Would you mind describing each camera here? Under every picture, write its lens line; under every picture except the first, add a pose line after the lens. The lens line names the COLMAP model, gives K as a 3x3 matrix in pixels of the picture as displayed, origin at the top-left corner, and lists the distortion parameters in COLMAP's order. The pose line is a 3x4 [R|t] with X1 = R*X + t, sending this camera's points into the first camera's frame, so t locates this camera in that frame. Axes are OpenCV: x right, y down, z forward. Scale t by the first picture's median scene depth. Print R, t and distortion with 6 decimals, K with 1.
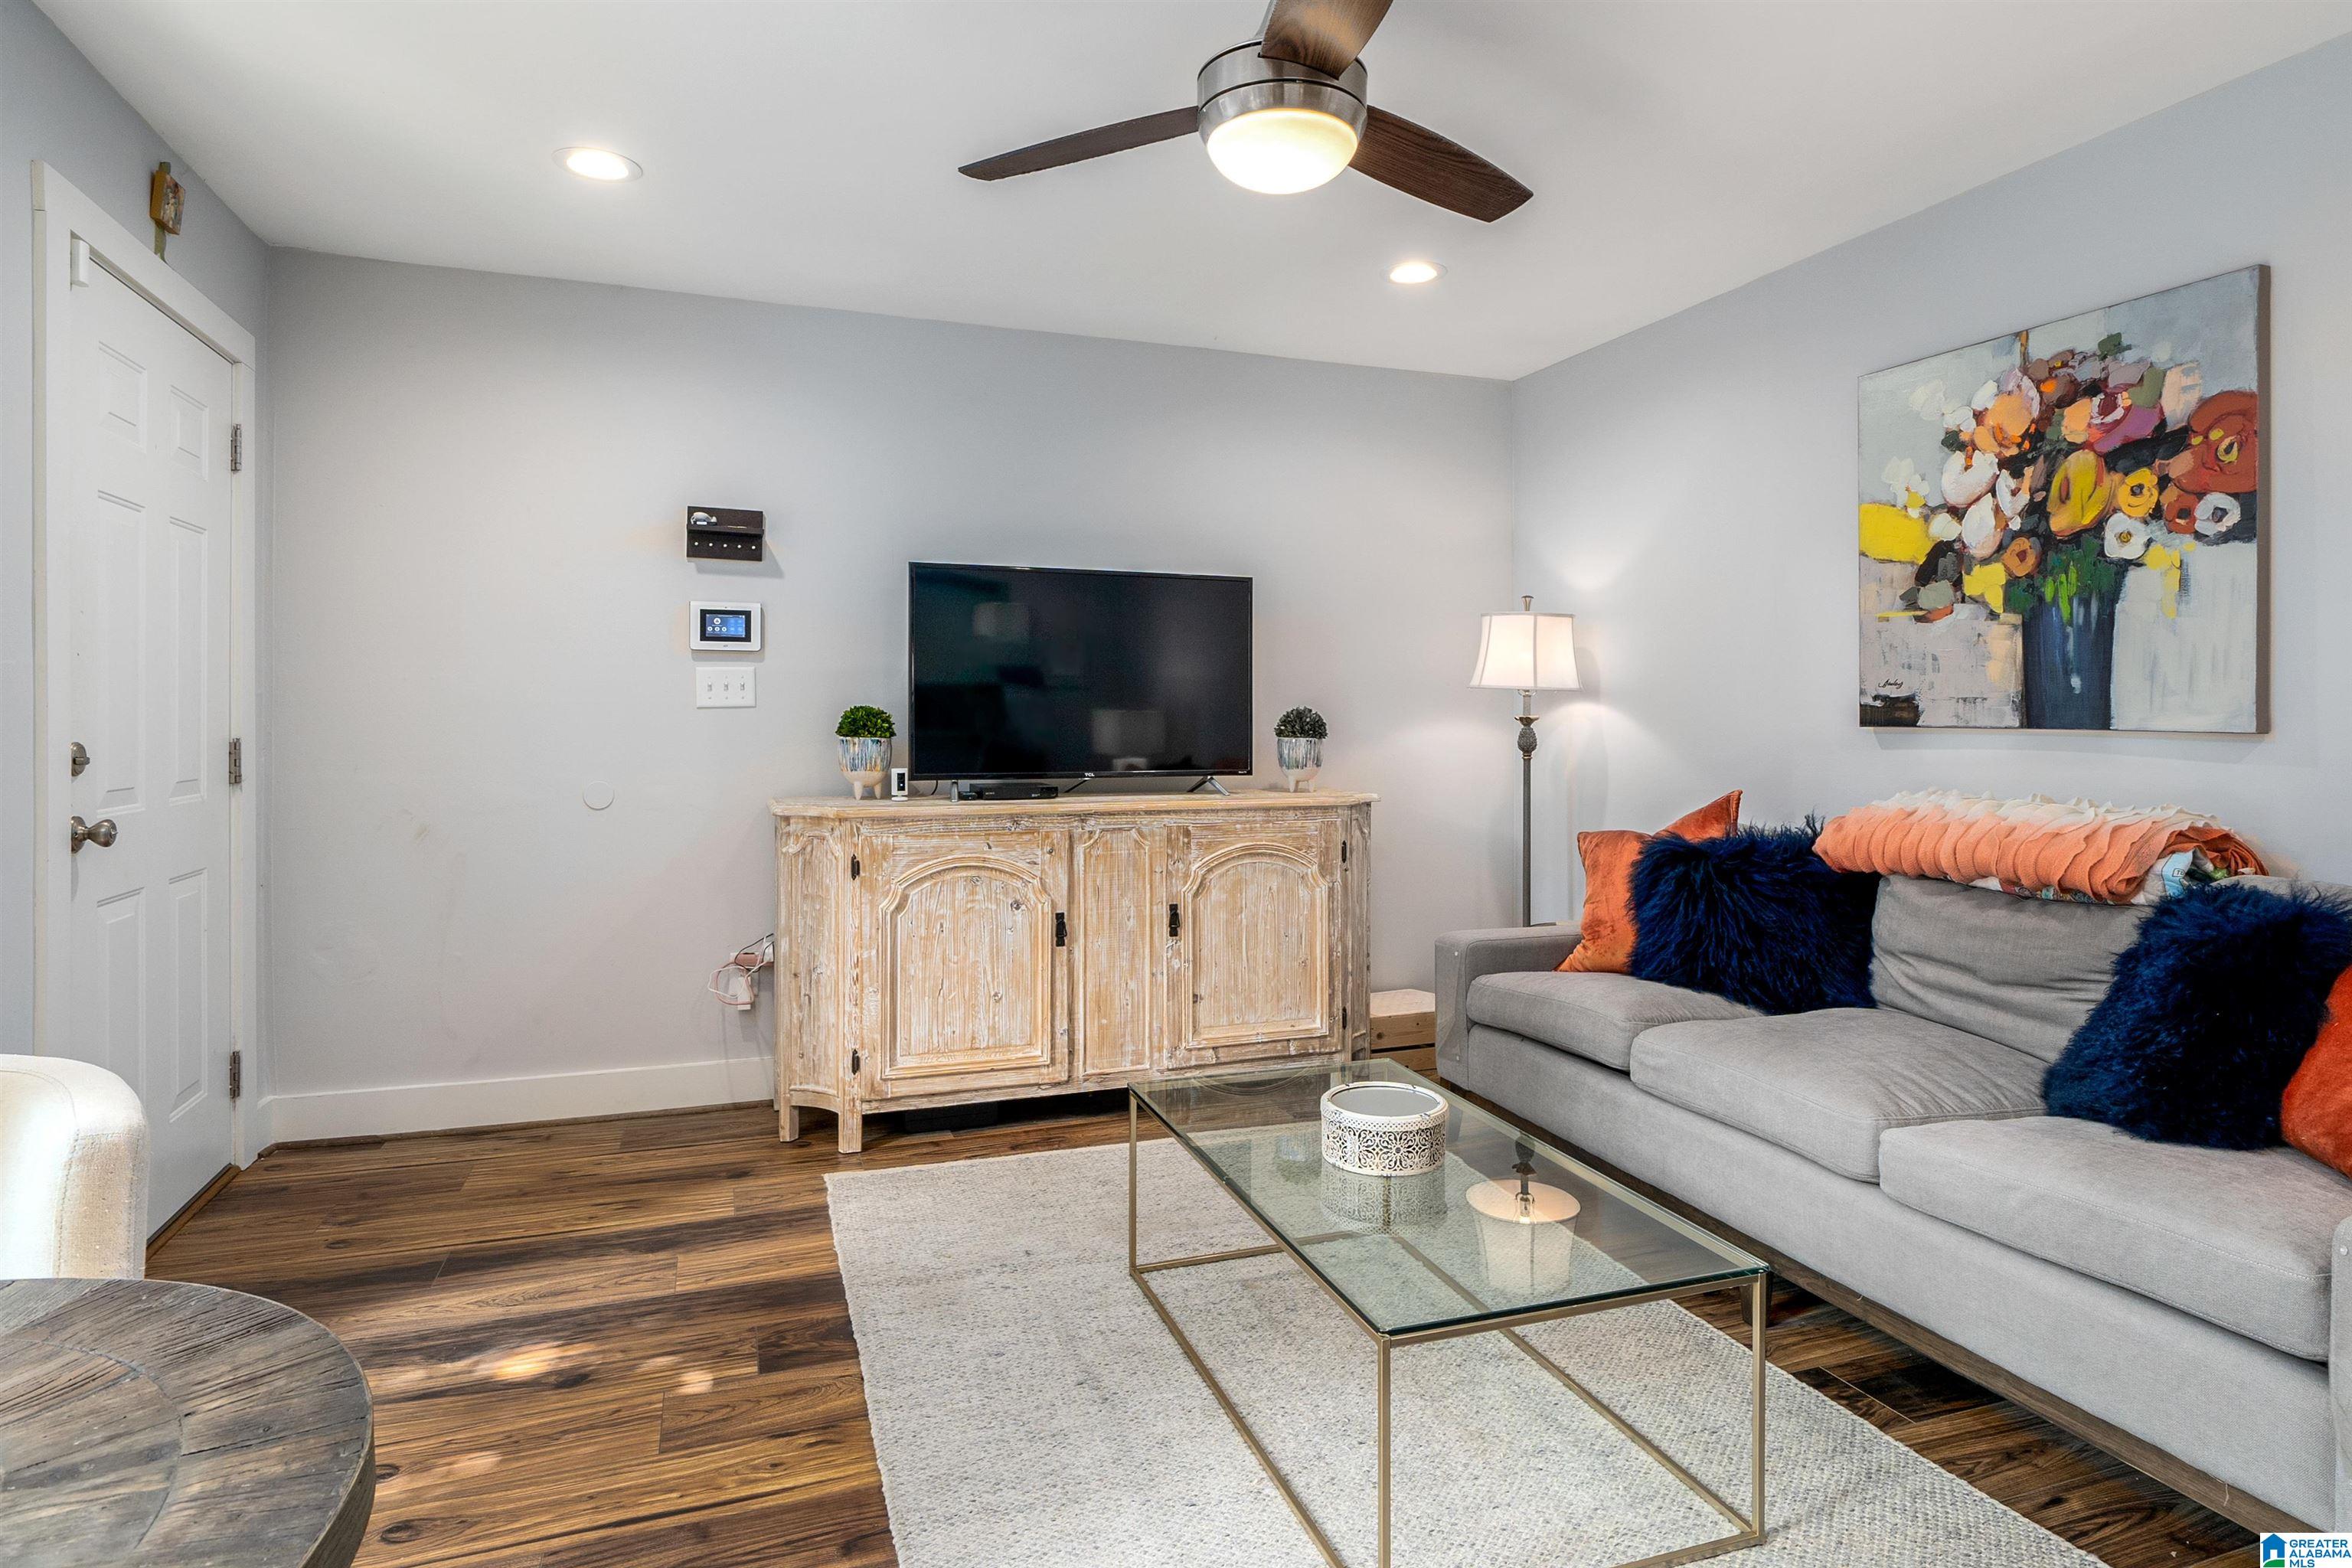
lens RADIAL K [[1289.0, 0, 1176.4], [0, 1289.0, 756.9], [0, 0, 1]] dist [-0.005280, 0.002582]
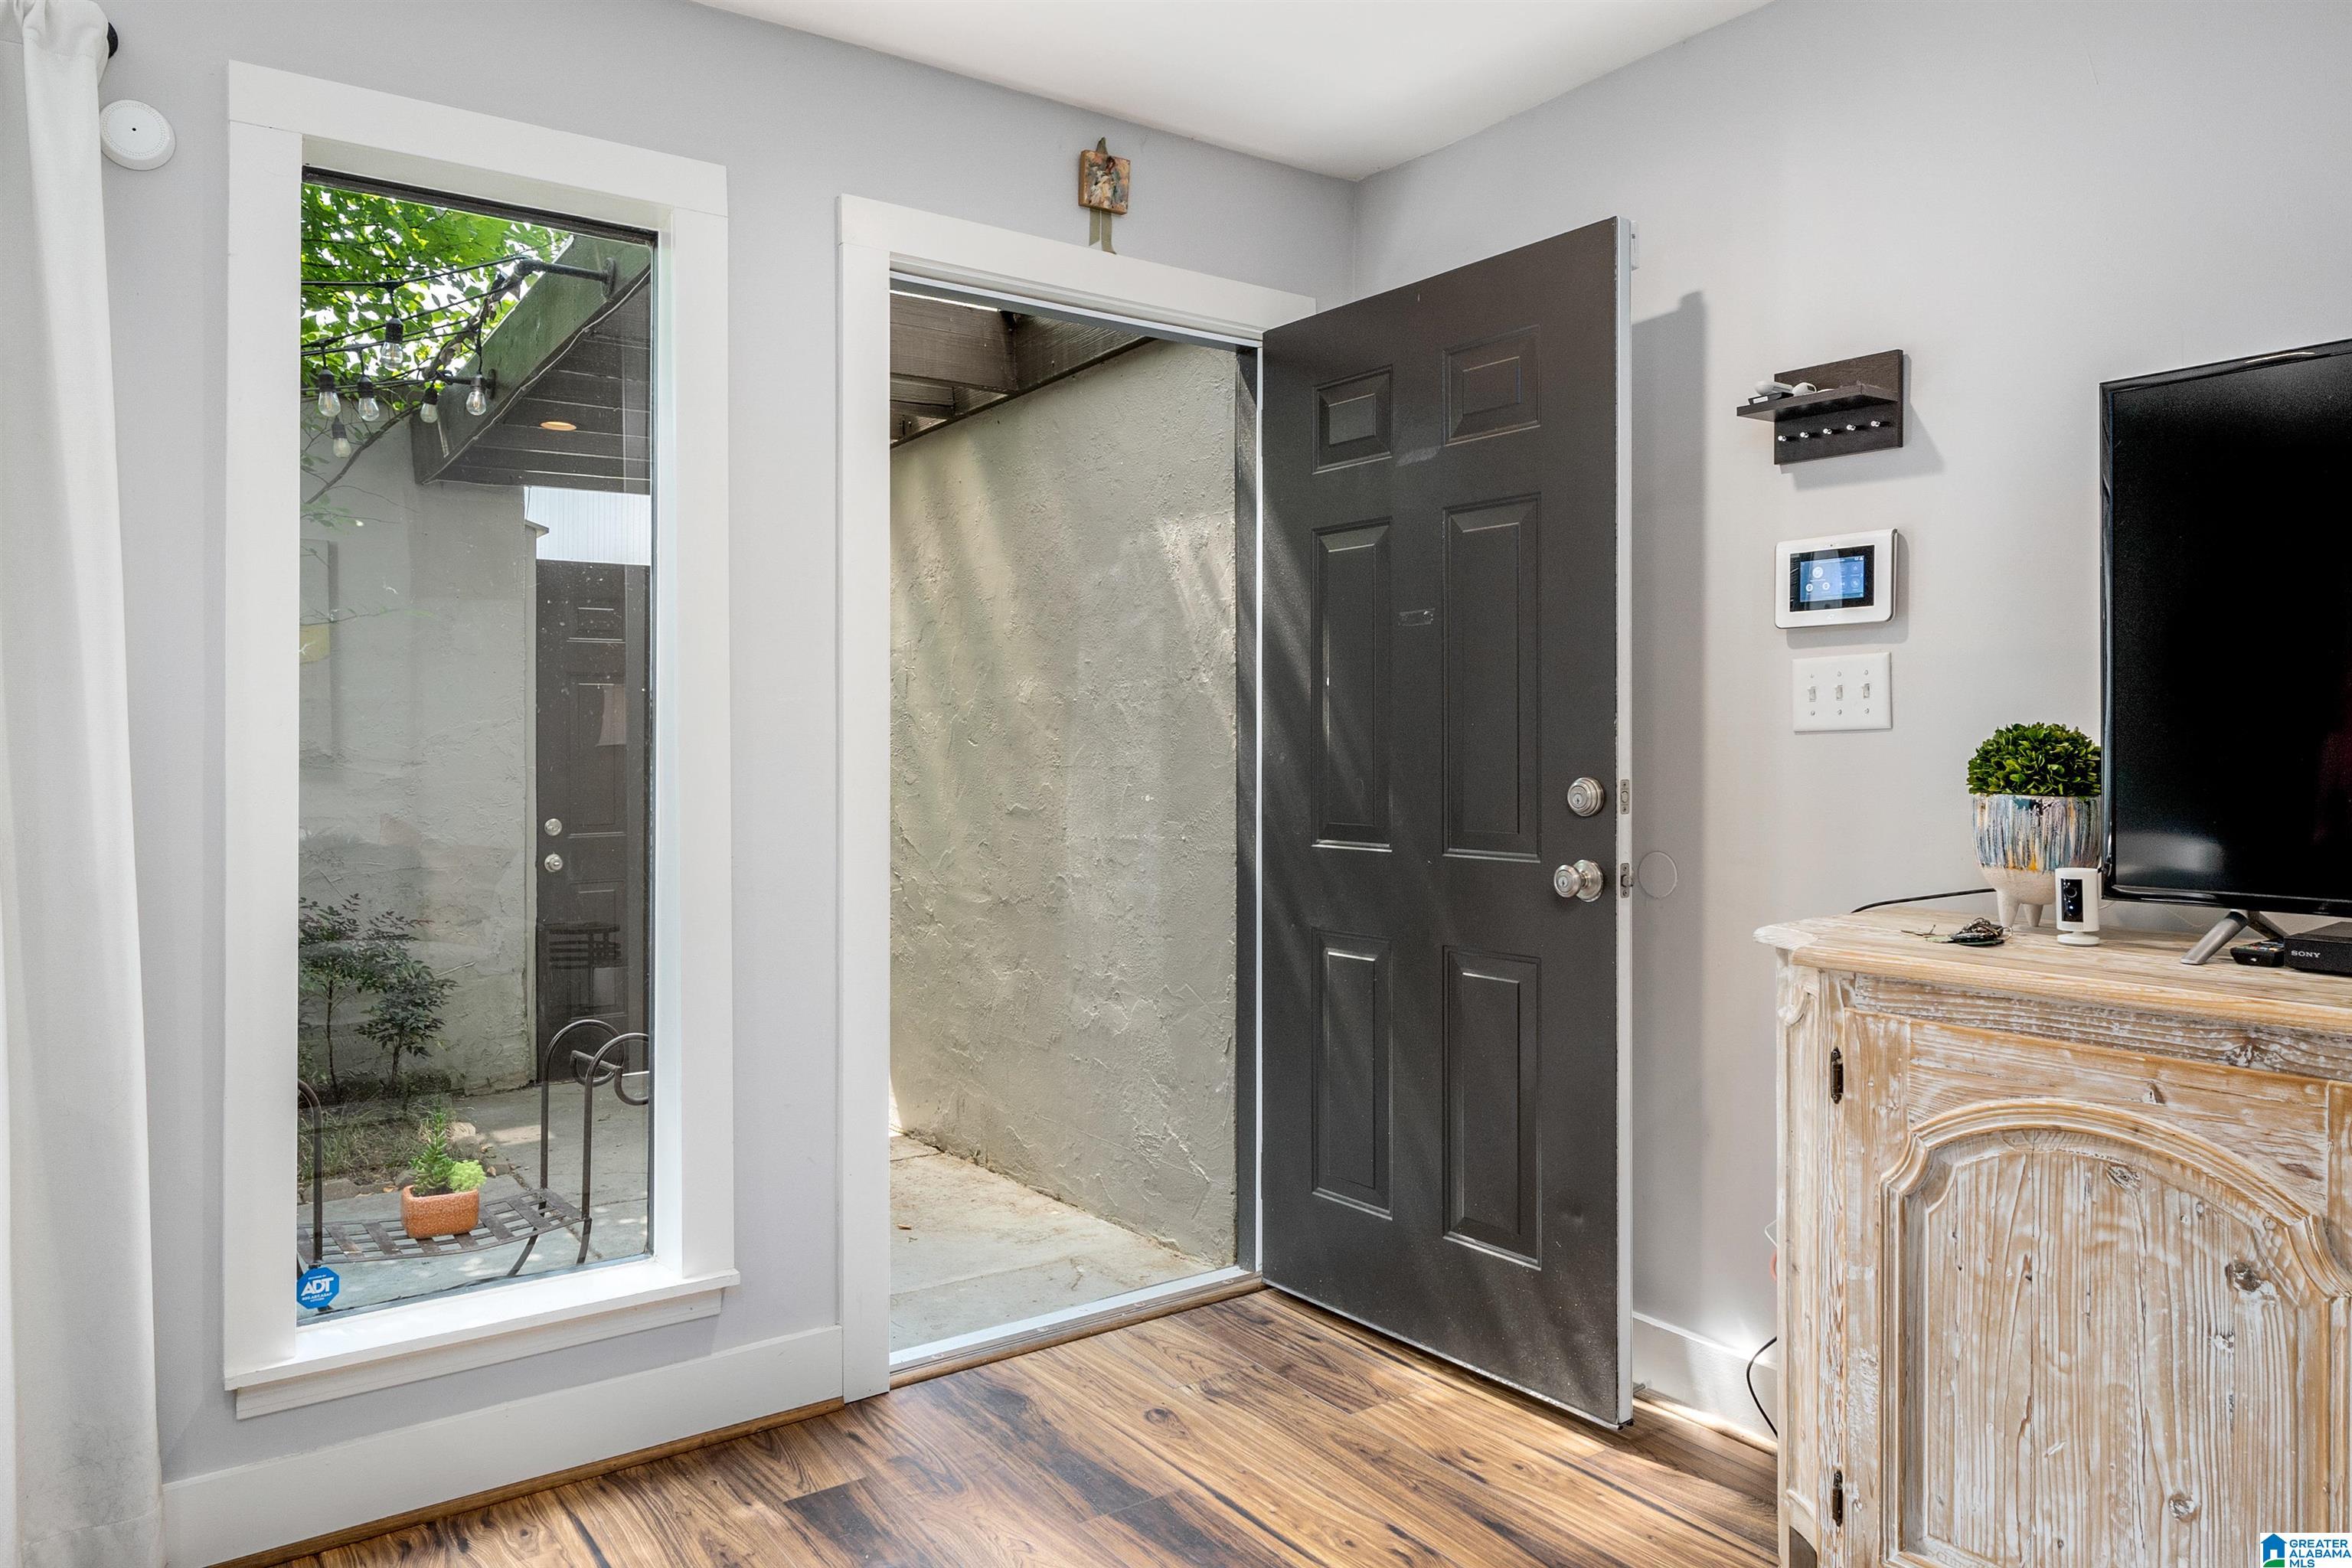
lens RADIAL K [[1542.9, 0, 1166.8], [0, 1542.9, 737.2], [0, 0, 1]] dist [0.004365, -0.000157]
pose [[0.250500, -0.004185, -0.968108, 0.215880], [-0.022441, 0.999697, -0.010129, -0.023486], [0.967857, 0.024263, 0.250330, 0.592625]]
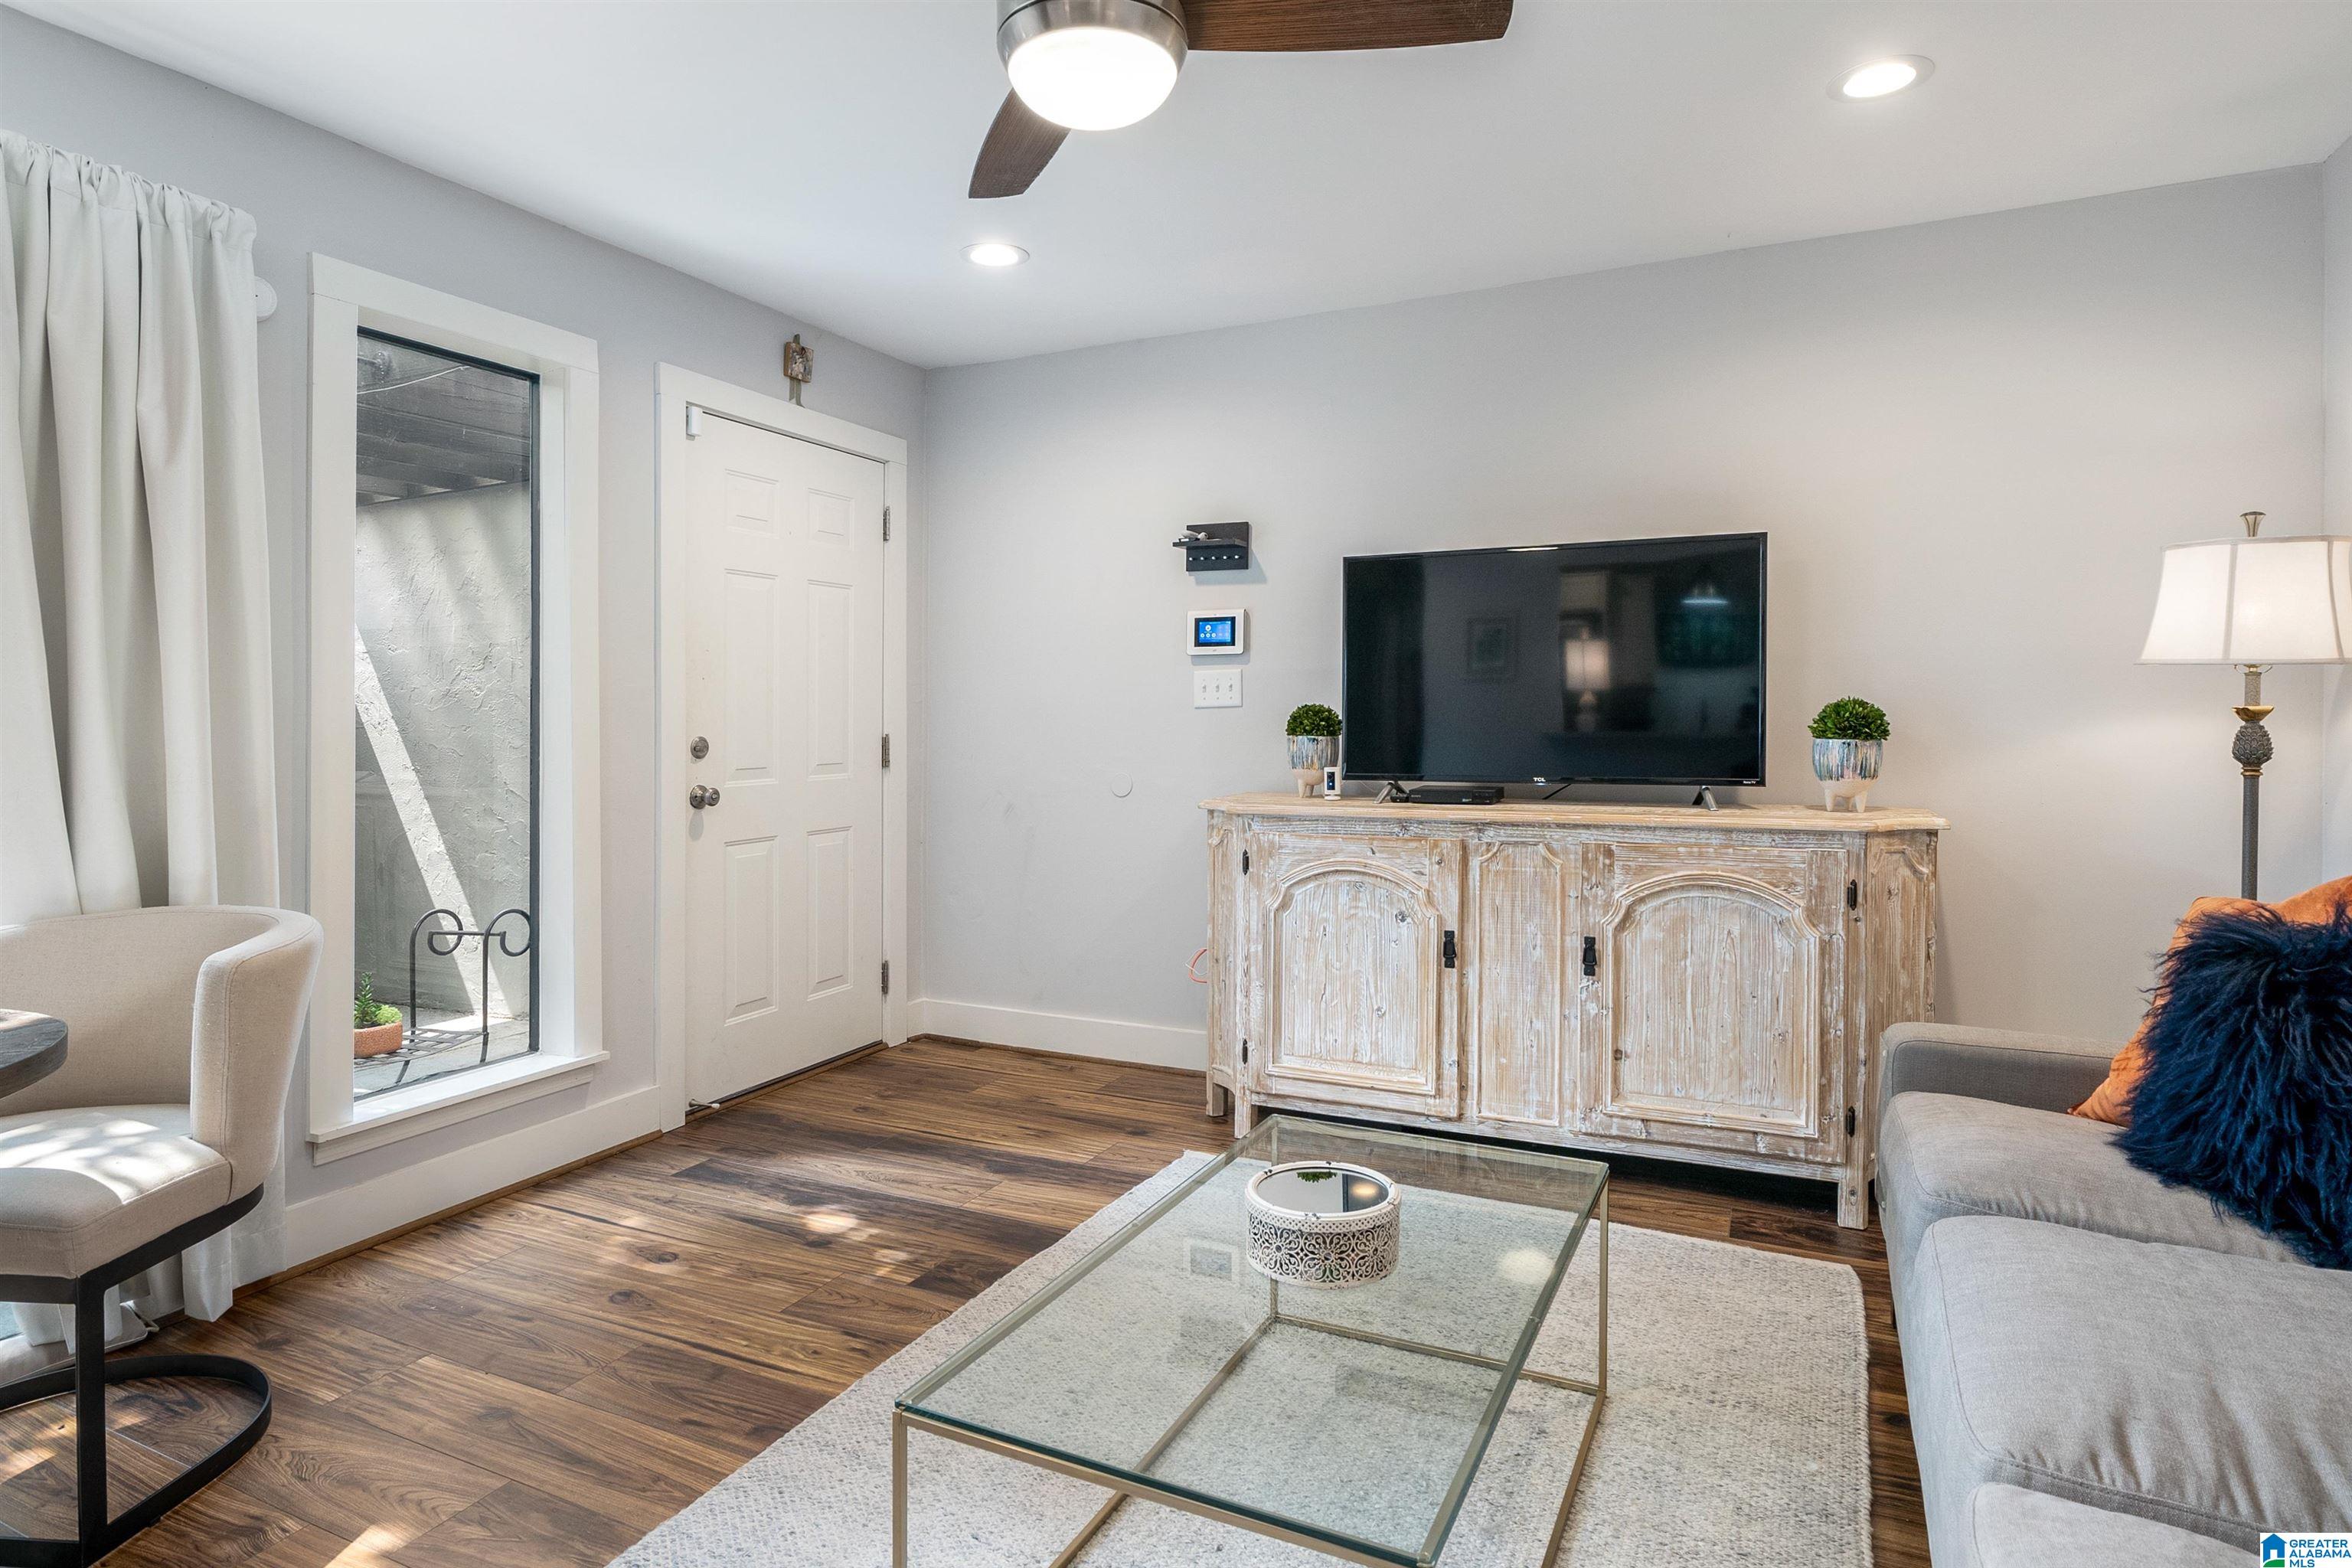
lens RADIAL K [[1289.0, 0, 1176.4], [0, 1289.0, 756.9], [0, 0, 1]] dist [-0.005280, 0.002582]
pose [[0.691963, 0.016955, -0.721733, 0.428608], [-0.014487, 0.999849, 0.009598, -0.006909], [0.721787, 0.003814, 0.692105, 0.236182]]
